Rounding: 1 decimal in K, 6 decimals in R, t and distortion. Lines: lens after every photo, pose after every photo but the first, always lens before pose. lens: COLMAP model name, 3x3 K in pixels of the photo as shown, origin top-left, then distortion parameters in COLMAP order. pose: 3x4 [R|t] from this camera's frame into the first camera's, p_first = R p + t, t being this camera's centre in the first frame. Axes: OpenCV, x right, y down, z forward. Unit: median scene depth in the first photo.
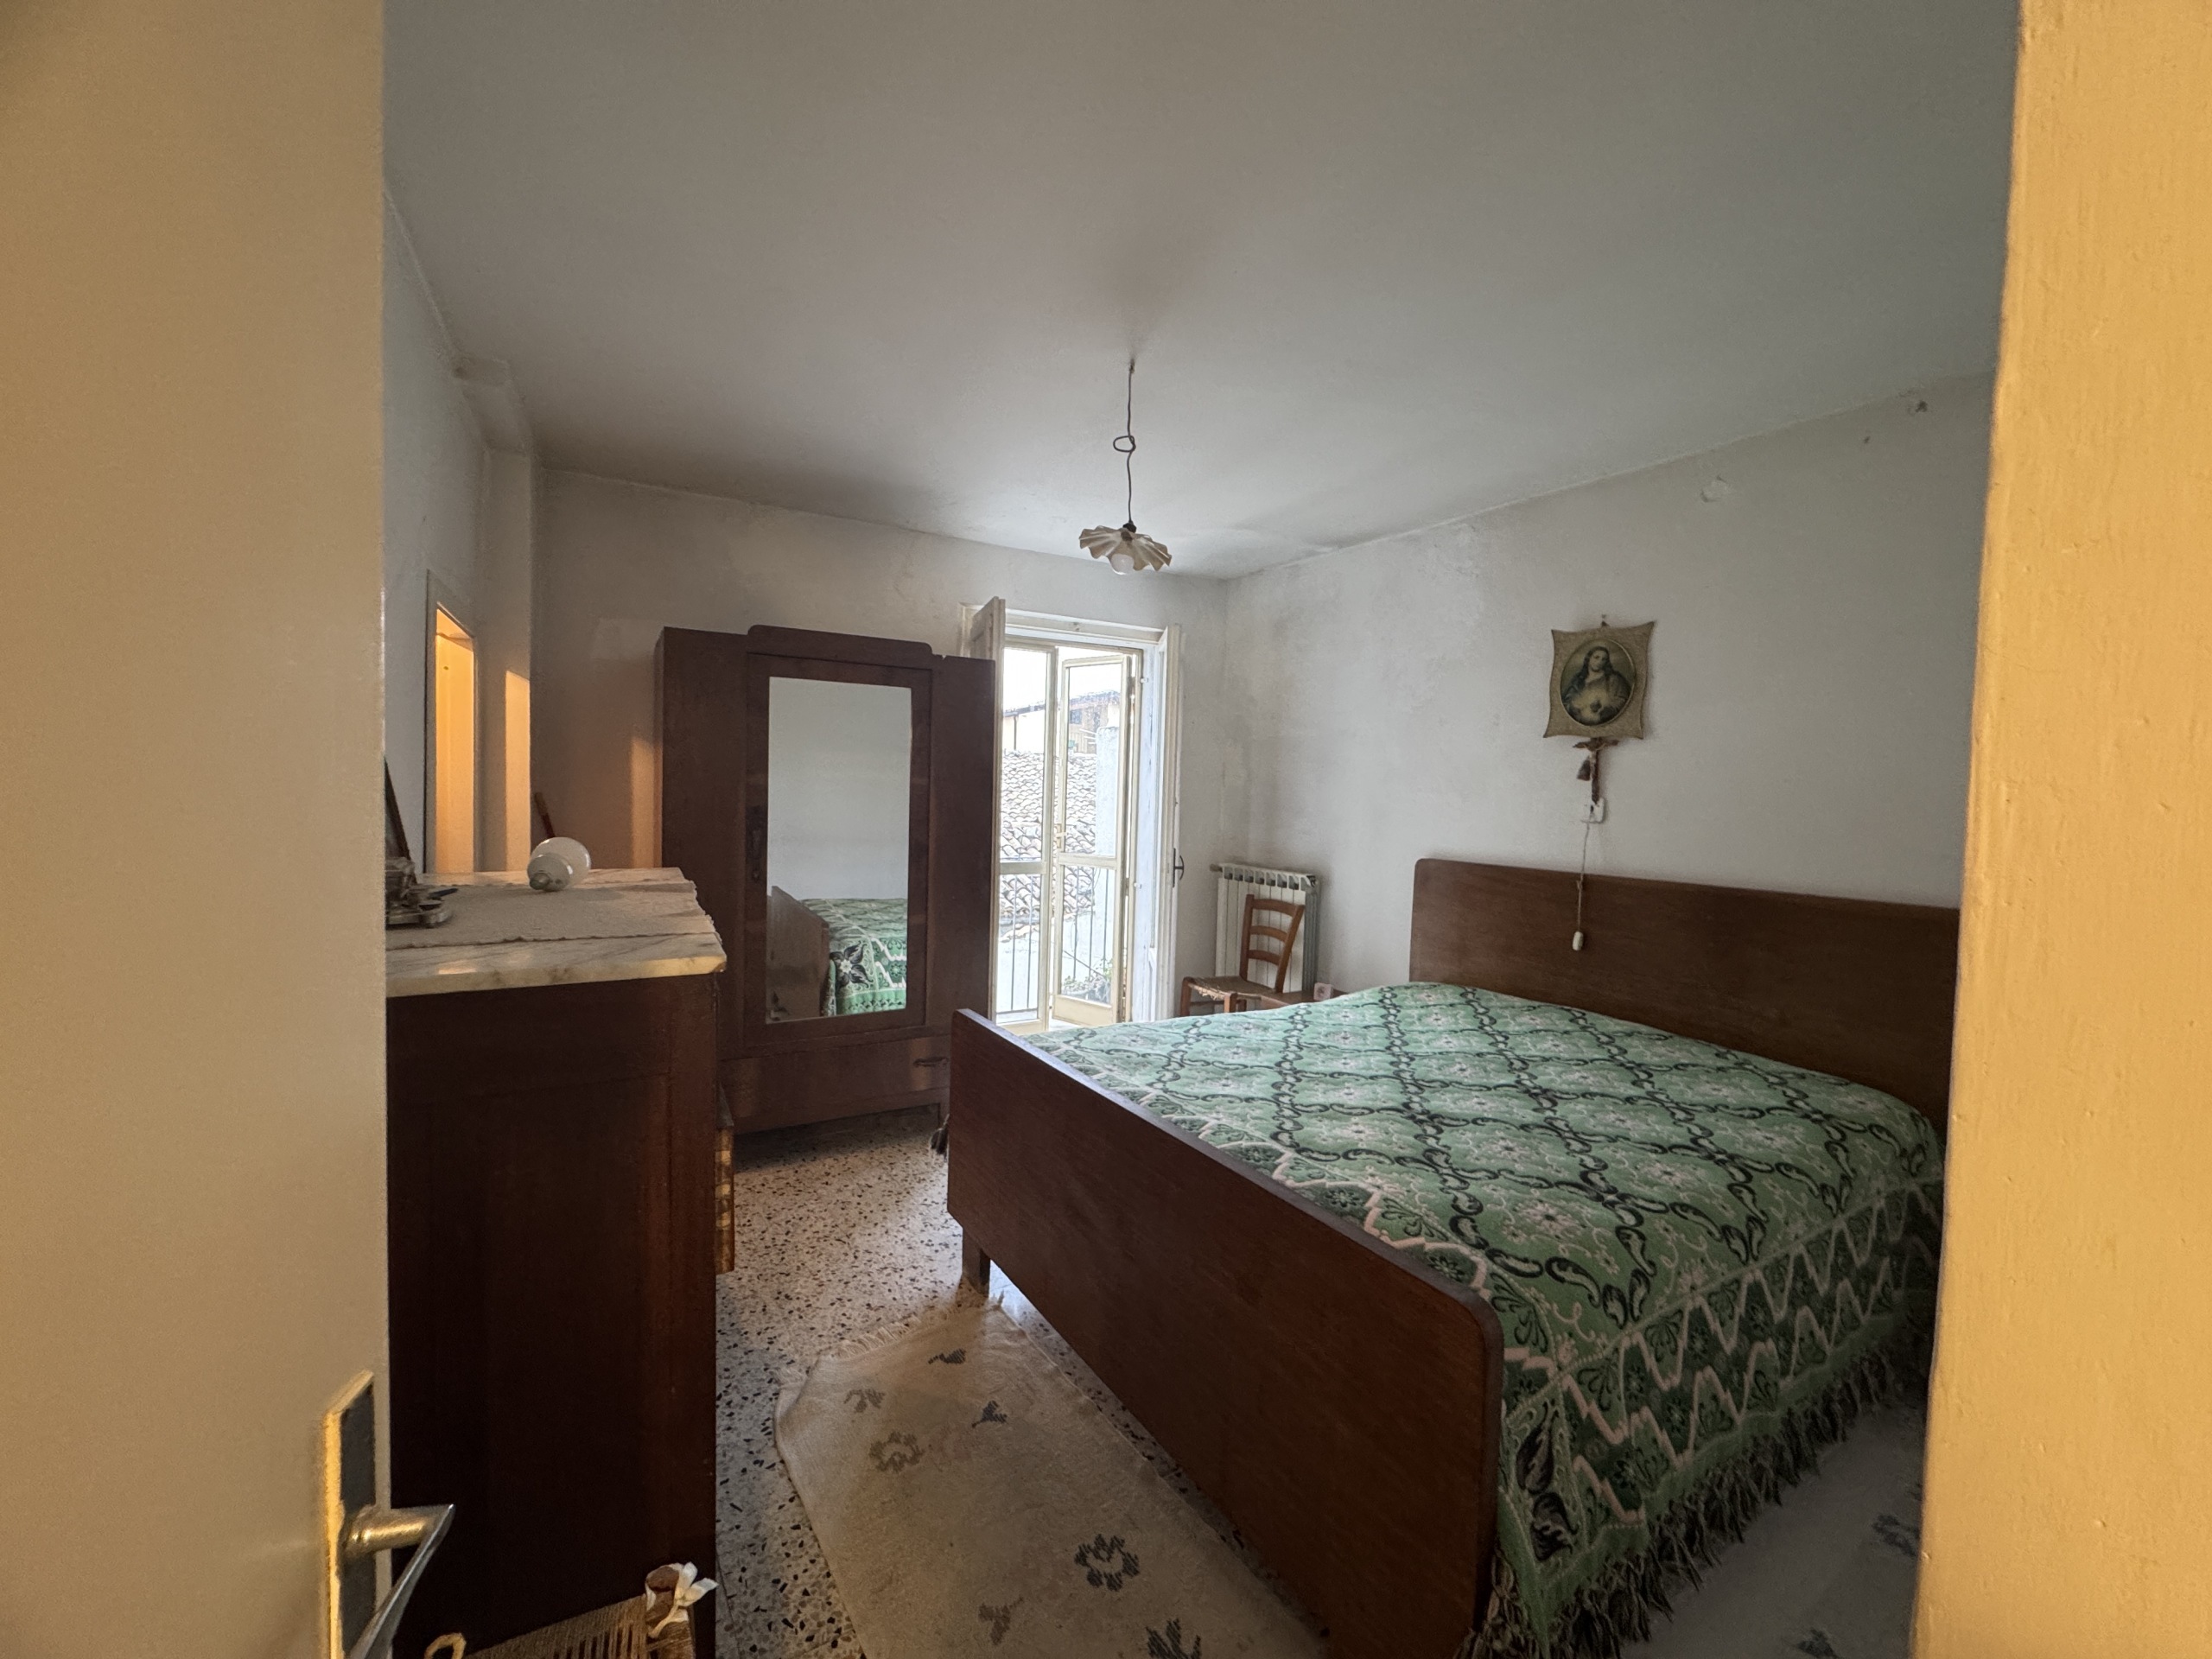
lens RADIAL K [[875.1, 0, 1097.4], [0, 875.1, 827.7], [0, 0, 1]] dist [-0.001888, -0.000540]
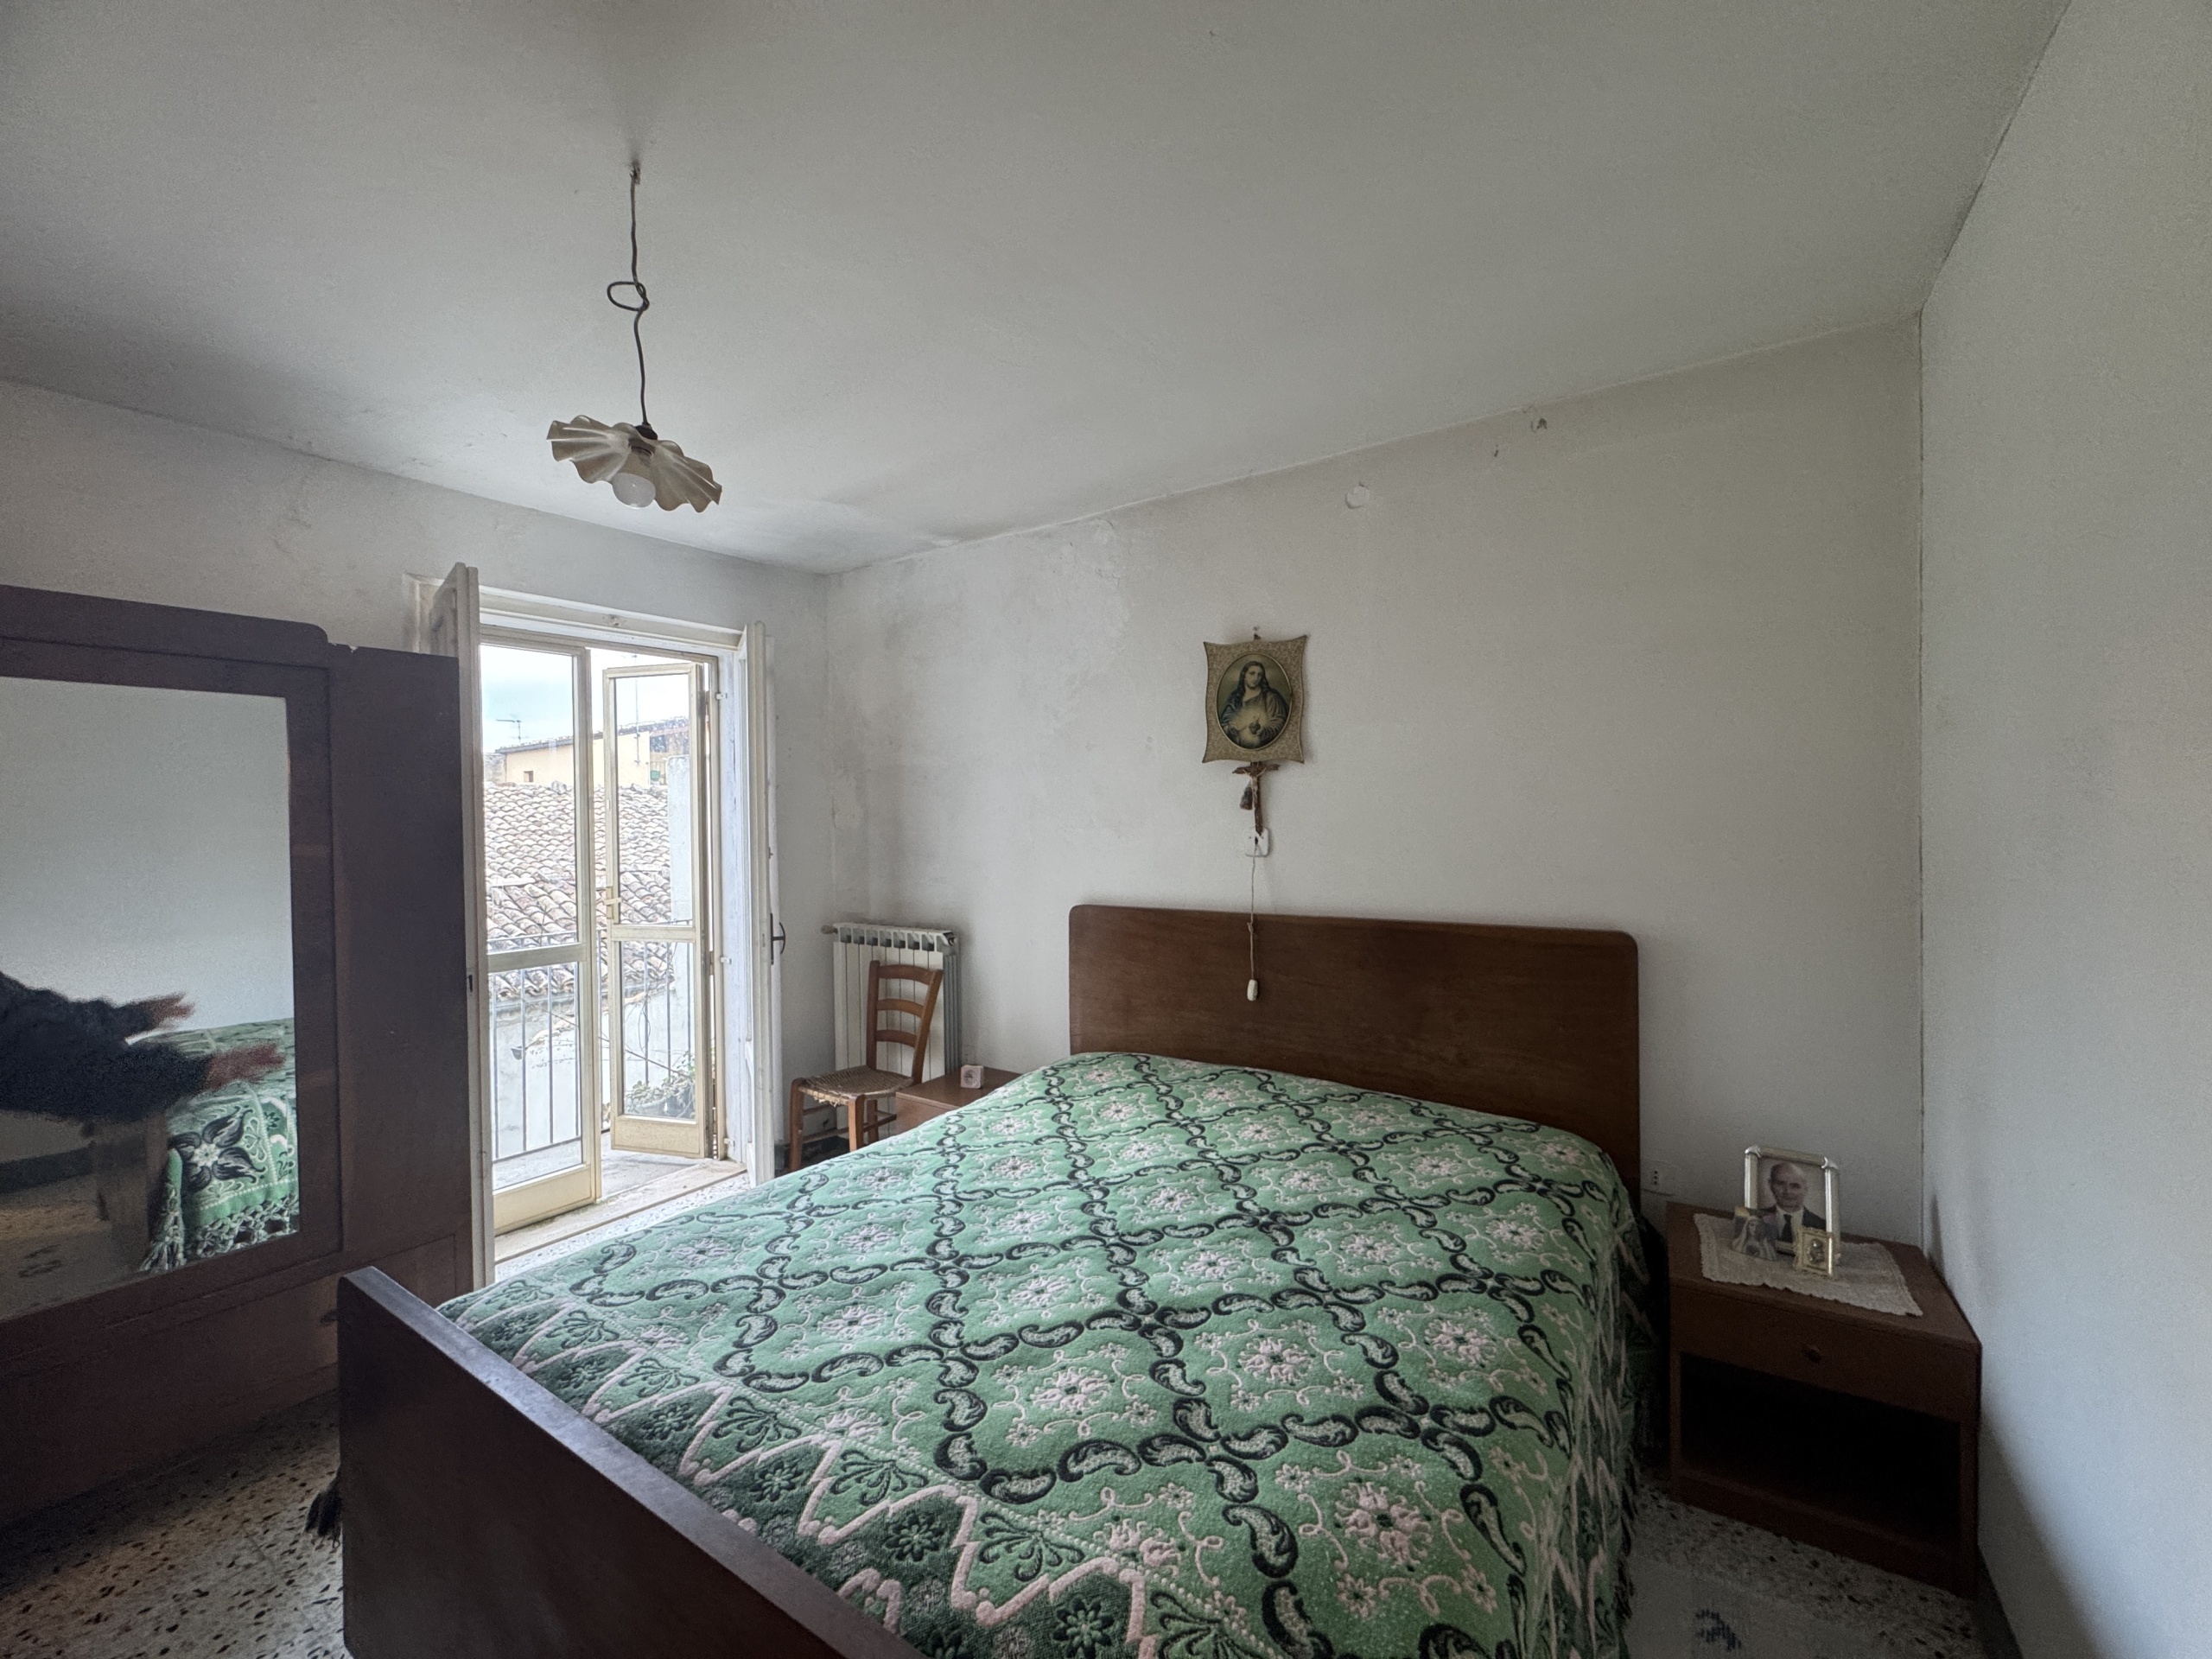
lens RADIAL K [[878.1, 0, 1104.6], [0, 878.1, 818.7], [0, 0, 1]] dist [-0.003315, -0.000394]
pose [[0.905296, -0.043189, 0.422579, 0.045983], [0.059694, 0.997881, -0.025897, -0.031804], [-0.420565, 0.048670, 0.905956, 0.259128]]
